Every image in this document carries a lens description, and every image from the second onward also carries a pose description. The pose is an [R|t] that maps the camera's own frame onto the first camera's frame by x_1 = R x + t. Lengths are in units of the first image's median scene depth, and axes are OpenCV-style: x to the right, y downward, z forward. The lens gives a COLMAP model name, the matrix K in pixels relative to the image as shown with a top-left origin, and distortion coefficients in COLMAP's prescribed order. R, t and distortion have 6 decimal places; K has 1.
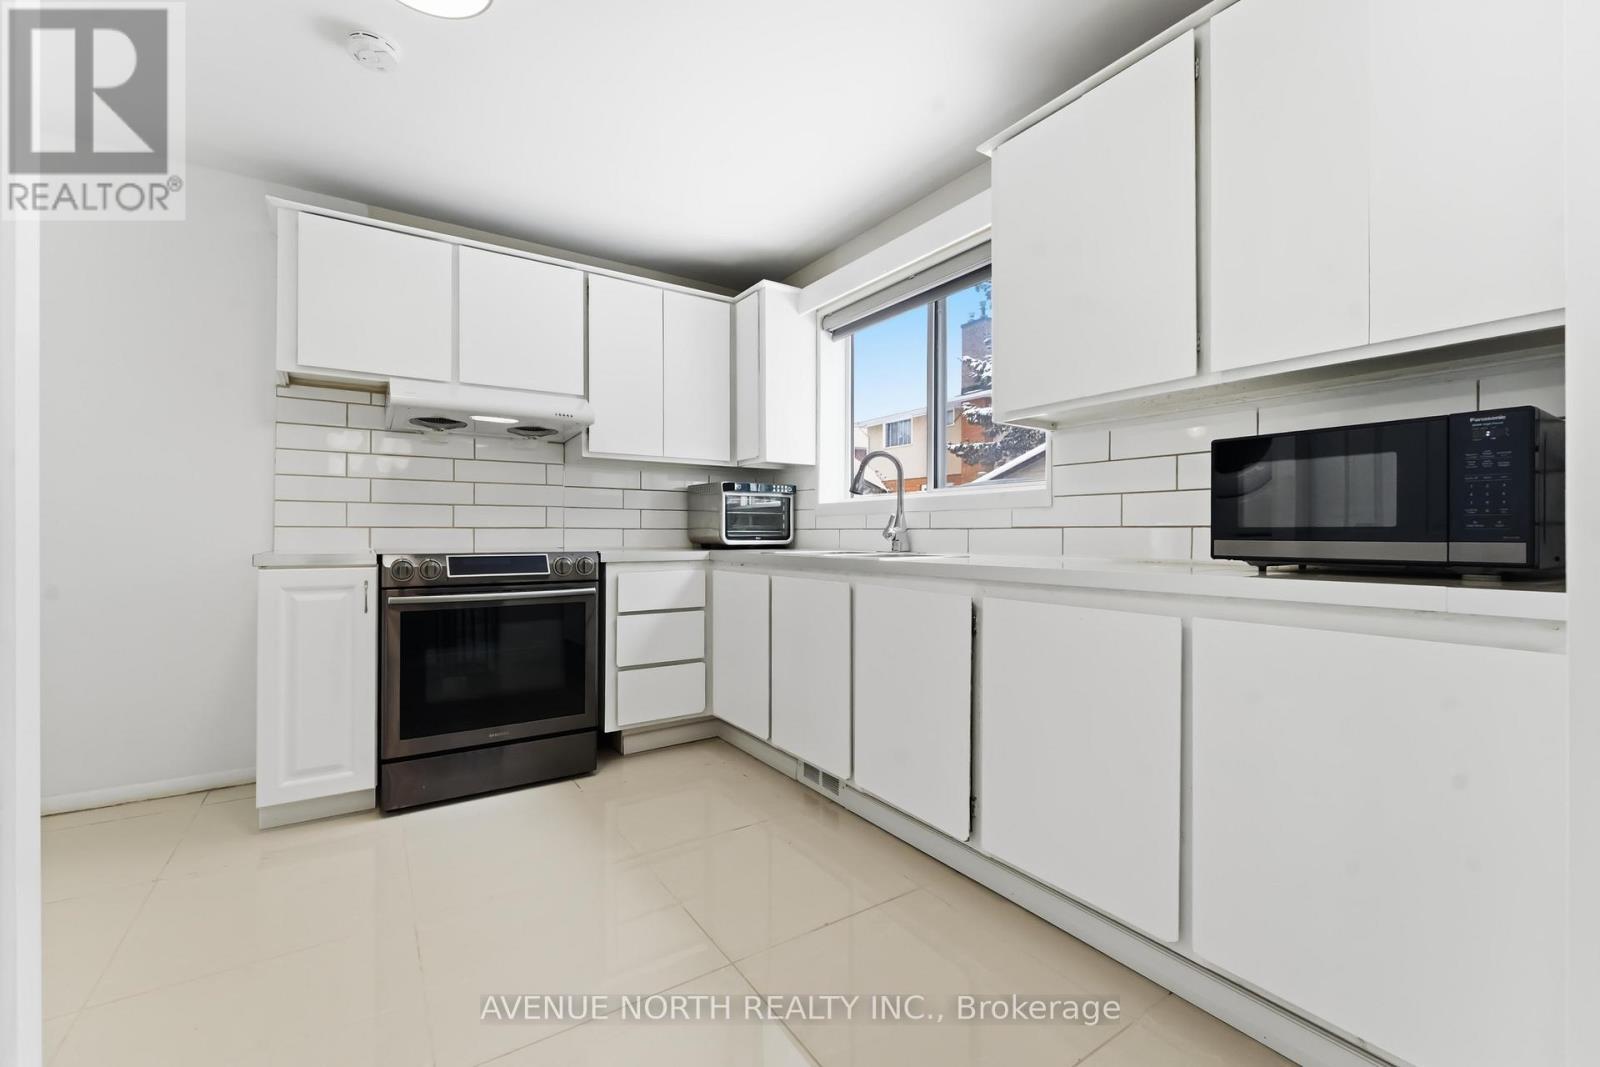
lens RADIAL K [[643.4, 0, 789.3], [0, 643.4, 534.5], [0, 0, 1]] dist [0.000169, 0.000489]
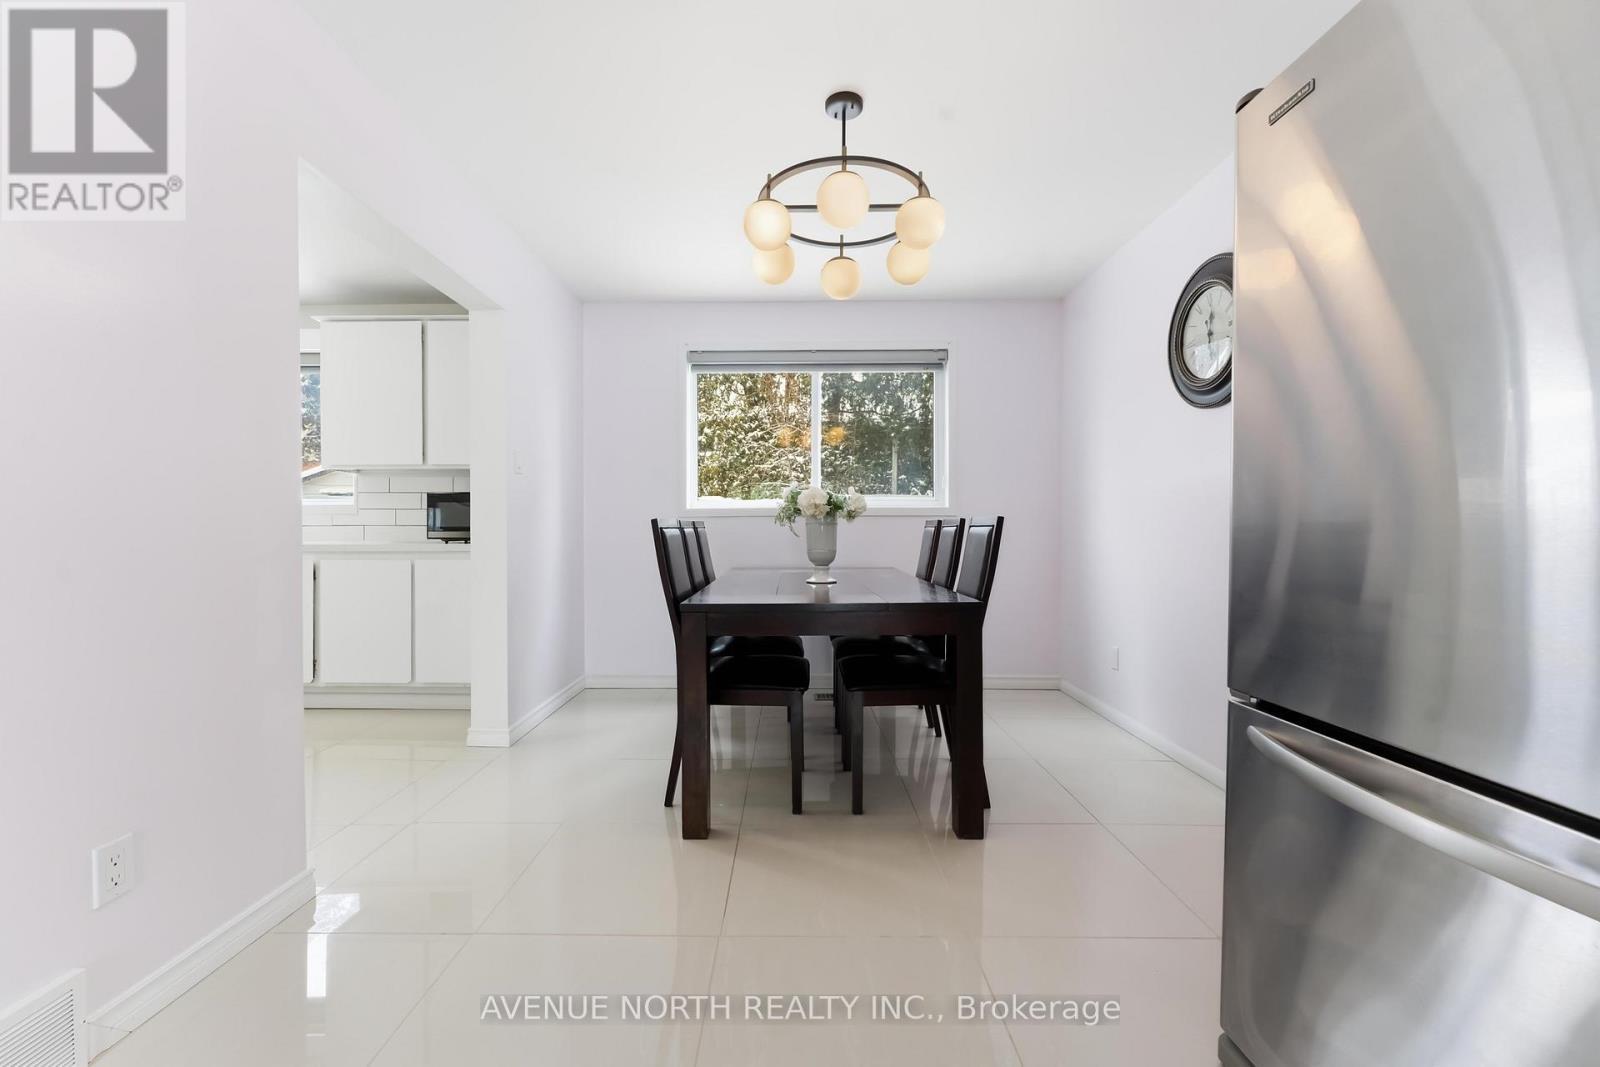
lens RADIAL K [[643.4, 0, 793.0], [0, 643.4, 525.1], [0, 0, 1]] dist [0.000169, 0.000489]
pose [[0.556482, -0.006599, 0.830834, -0.382709], [0.005207, 0.999977, 0.004455, -0.012504], [-0.830844, 0.001847, 0.556503, -0.946925]]
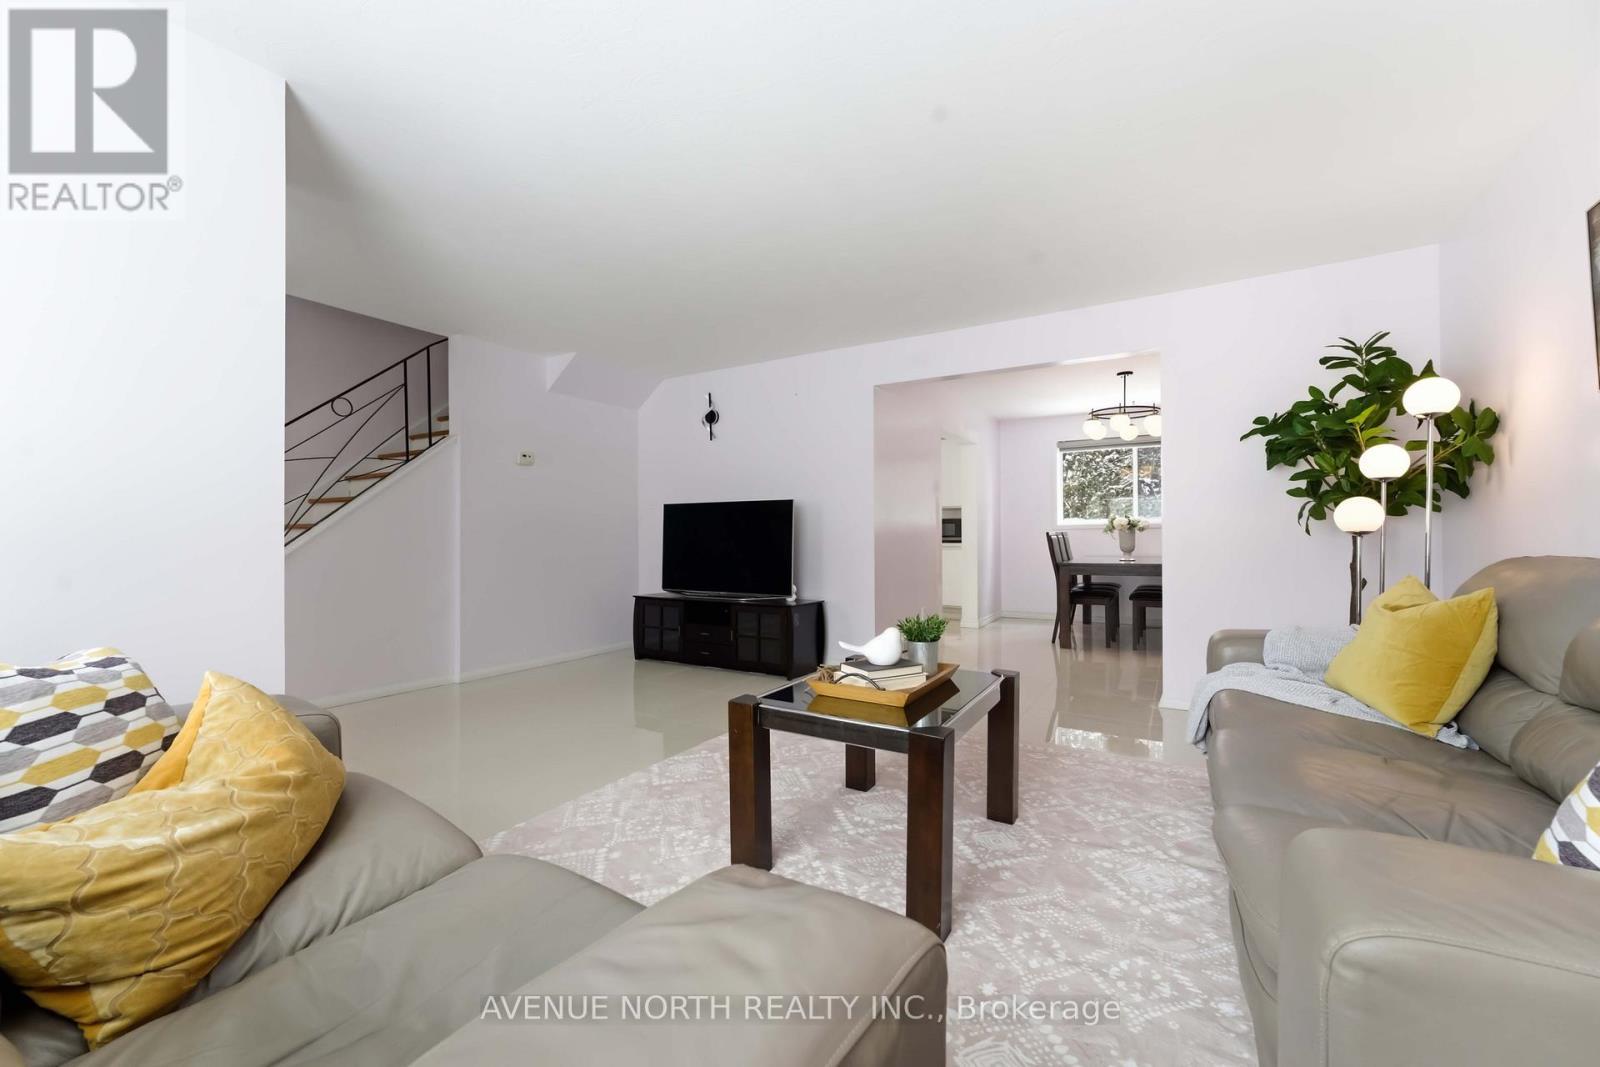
lens RADIAL K [[643.4, 0, 799.4], [0, 643.4, 519.0], [0, 0, 1]] dist [0.000169, 0.000489]
pose [[0.899361, 0.005948, 0.437167, -1.795267], [0.001688, 0.999853, -0.017075, -0.025155], [-0.437204, 0.016094, 0.899218, -2.185979]]
